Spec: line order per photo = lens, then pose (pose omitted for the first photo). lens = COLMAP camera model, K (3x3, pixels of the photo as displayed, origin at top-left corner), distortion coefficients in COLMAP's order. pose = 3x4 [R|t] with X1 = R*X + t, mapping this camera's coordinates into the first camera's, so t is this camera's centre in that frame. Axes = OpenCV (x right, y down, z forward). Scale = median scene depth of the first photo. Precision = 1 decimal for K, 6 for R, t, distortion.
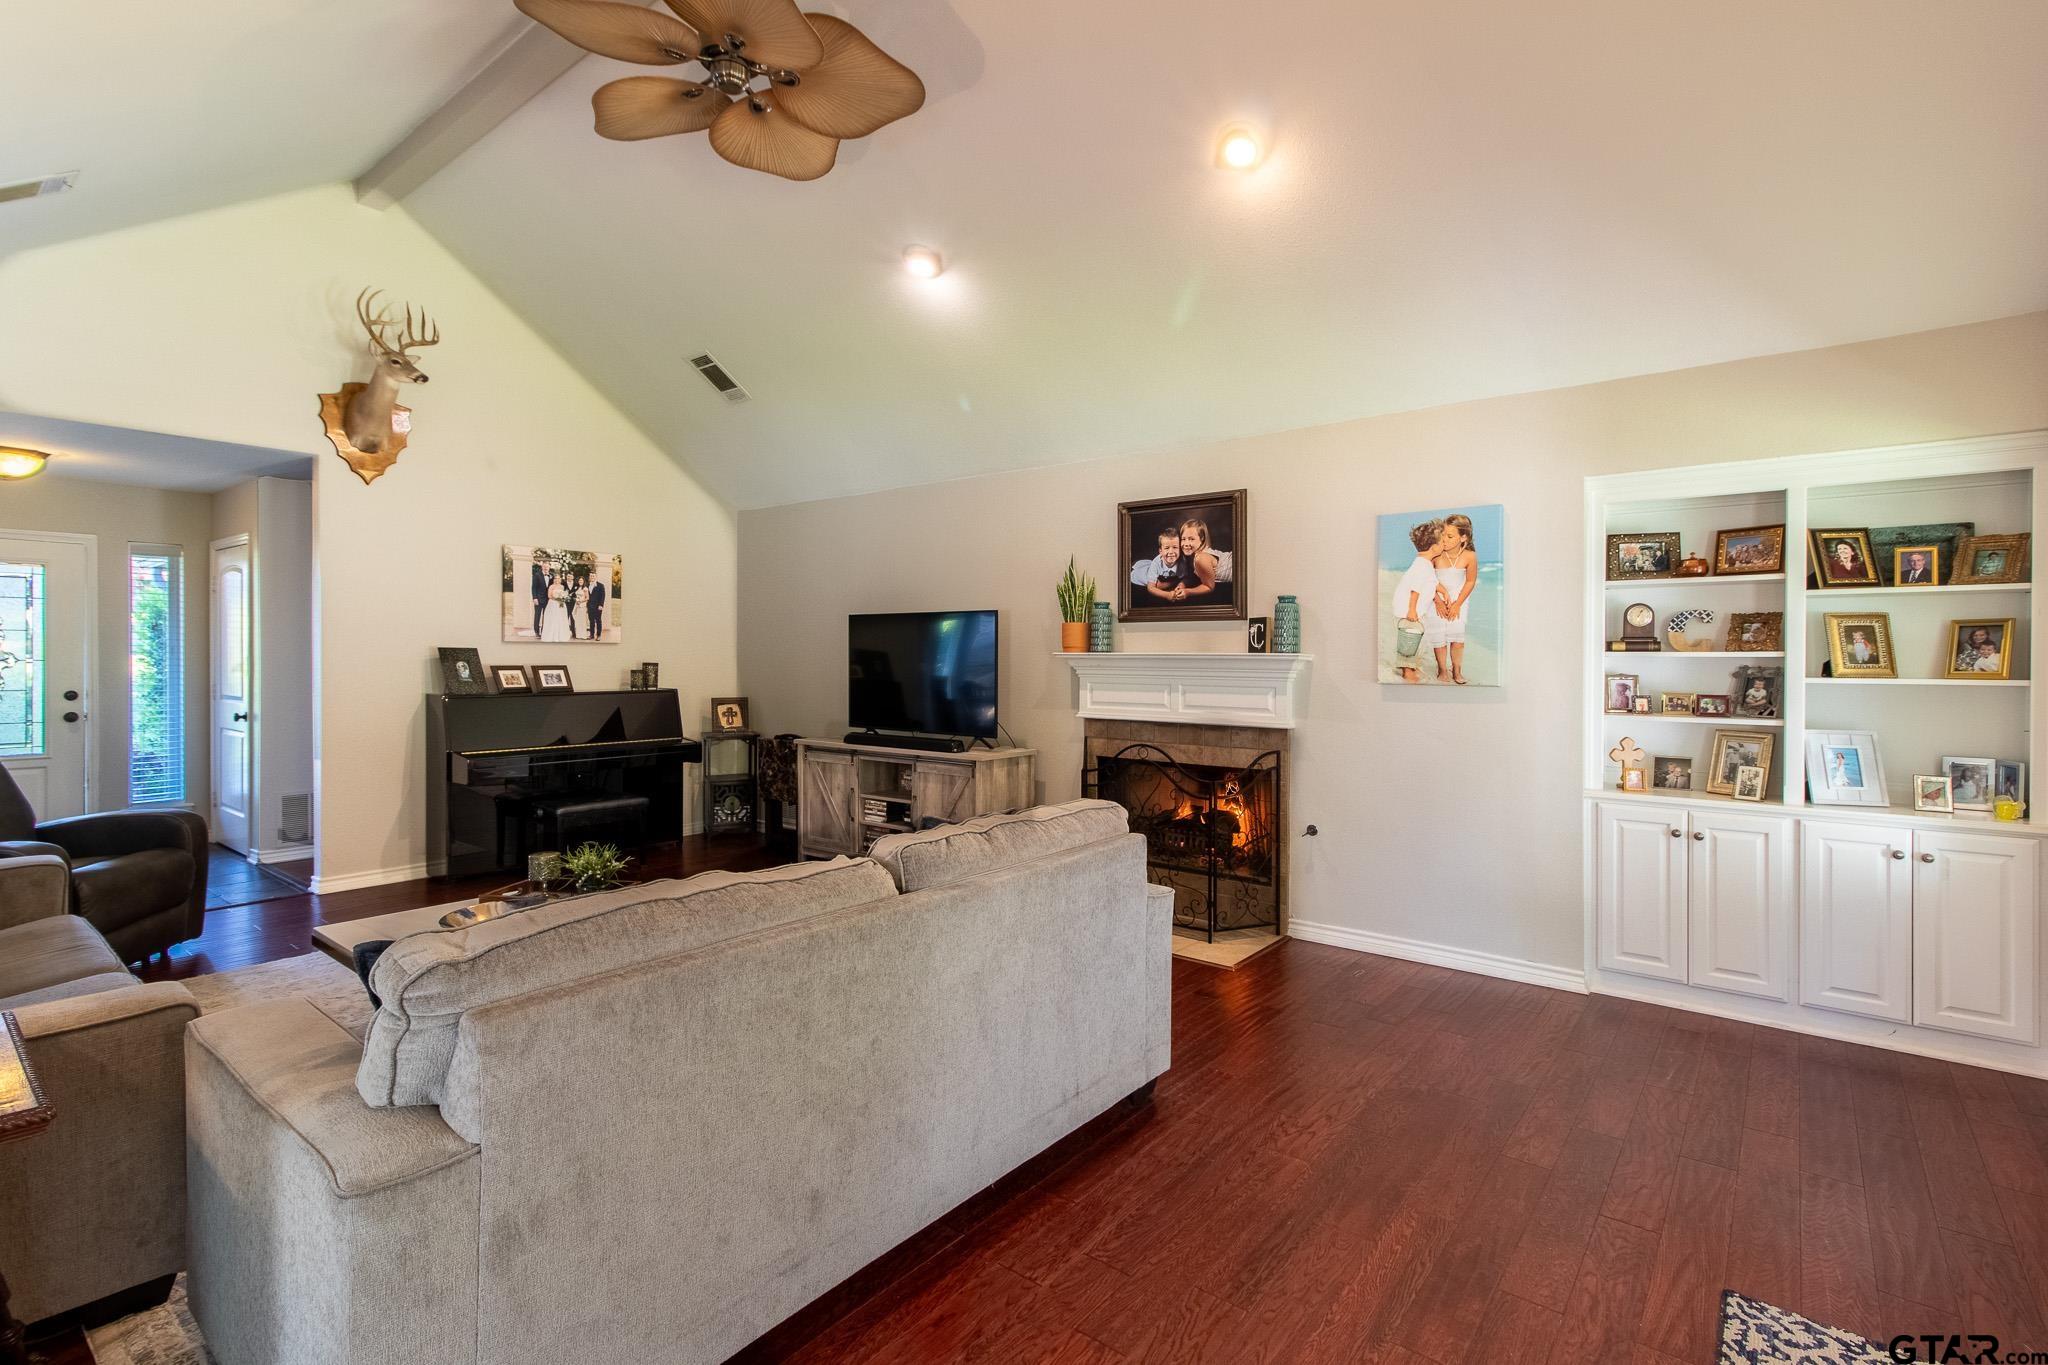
lens RADIAL K [[953.9, 0, 1018.8], [0, 953.9, 662.9], [0, 0, 1]] dist [-0.000531, 0.000265]
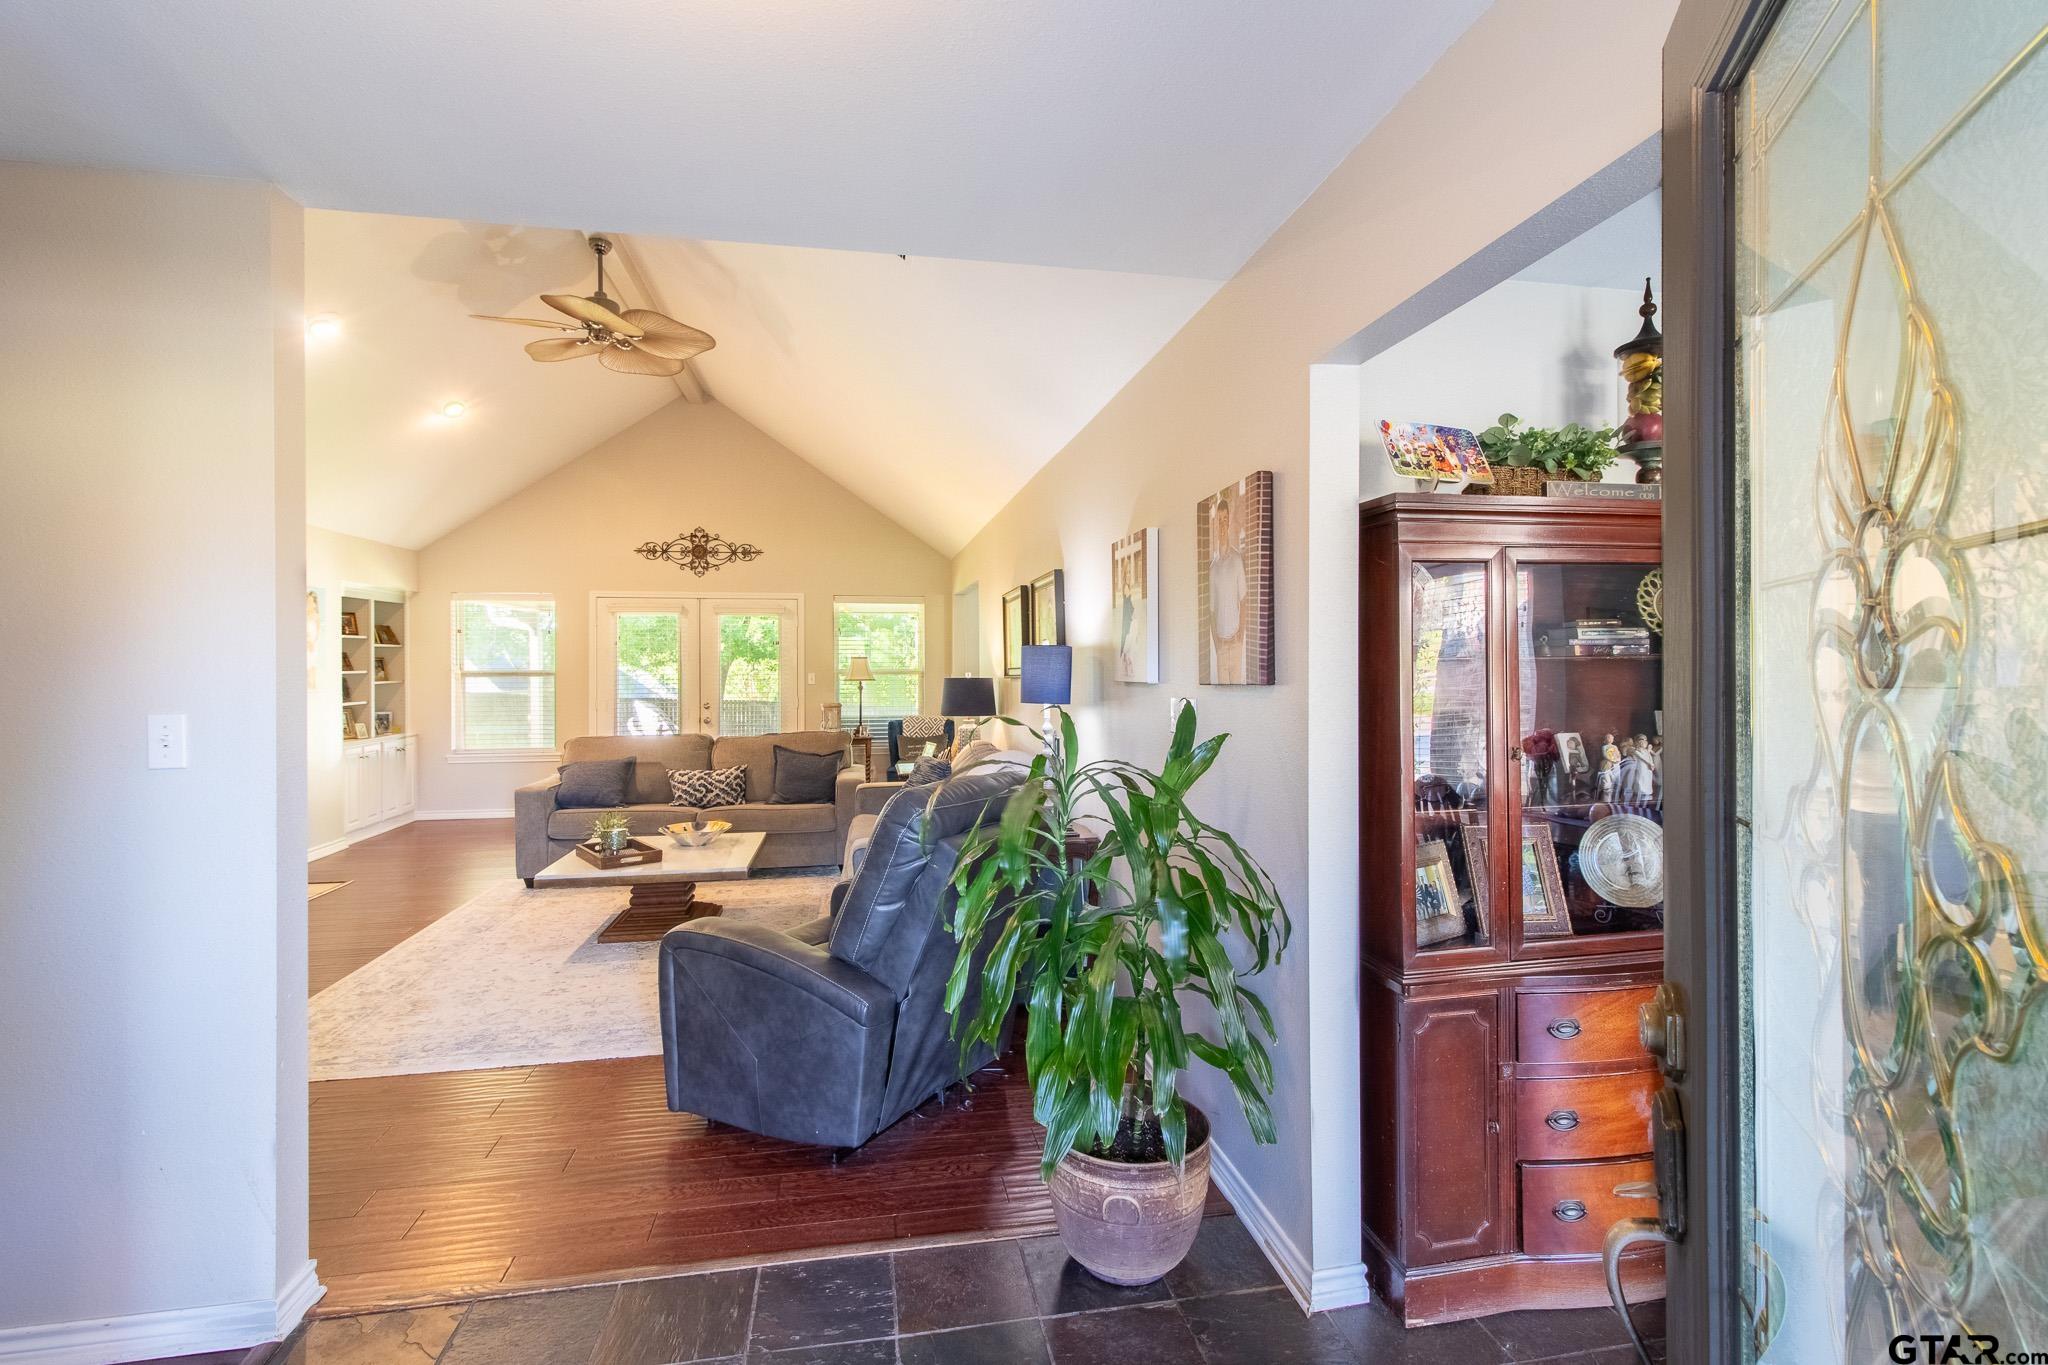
lens RADIAL K [[953.9, 0, 1018.8], [0, 953.9, 662.9], [0, 0, 1]] dist [-0.000531, 0.000265]
pose [[-0.751237, -0.002601, 0.660027, -1.415161], [0.006239, 0.999920, 0.011041, -0.034387], [-0.660003, 0.012413, -0.751160, 1.282956]]
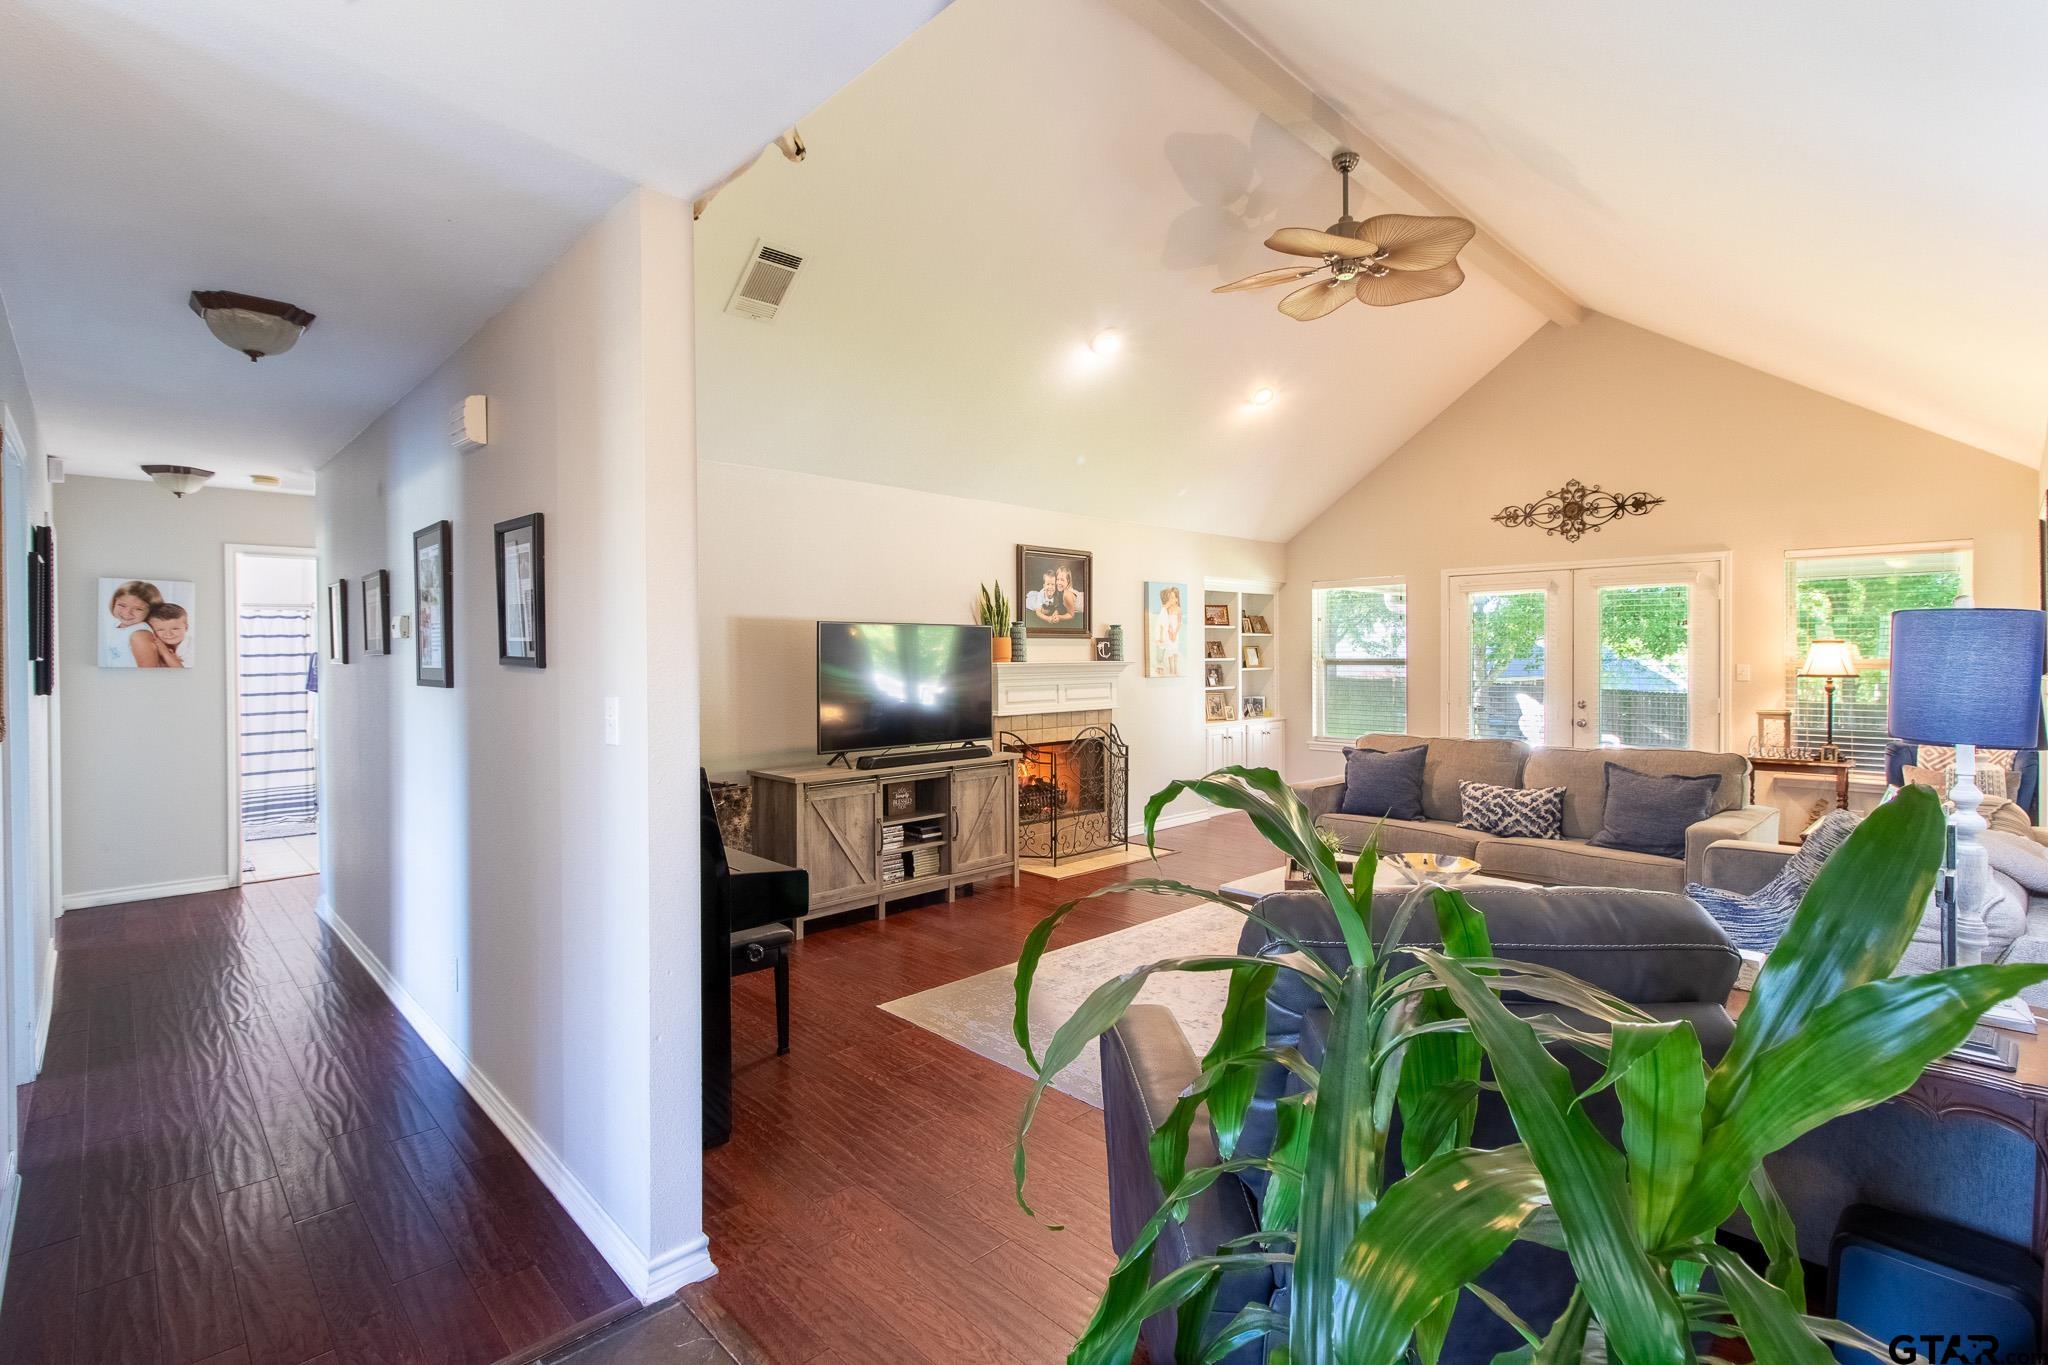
lens RADIAL K [[953.9, 0, 1018.8], [0, 953.9, 662.9], [0, 0, 1]] dist [-0.000531, 0.000265]
pose [[0.130417, -0.014173, 0.991358, -1.296576], [0.014413, 0.999819, 0.012398, -0.028496], [-0.991354, 0.012672, 0.130598, 0.941015]]
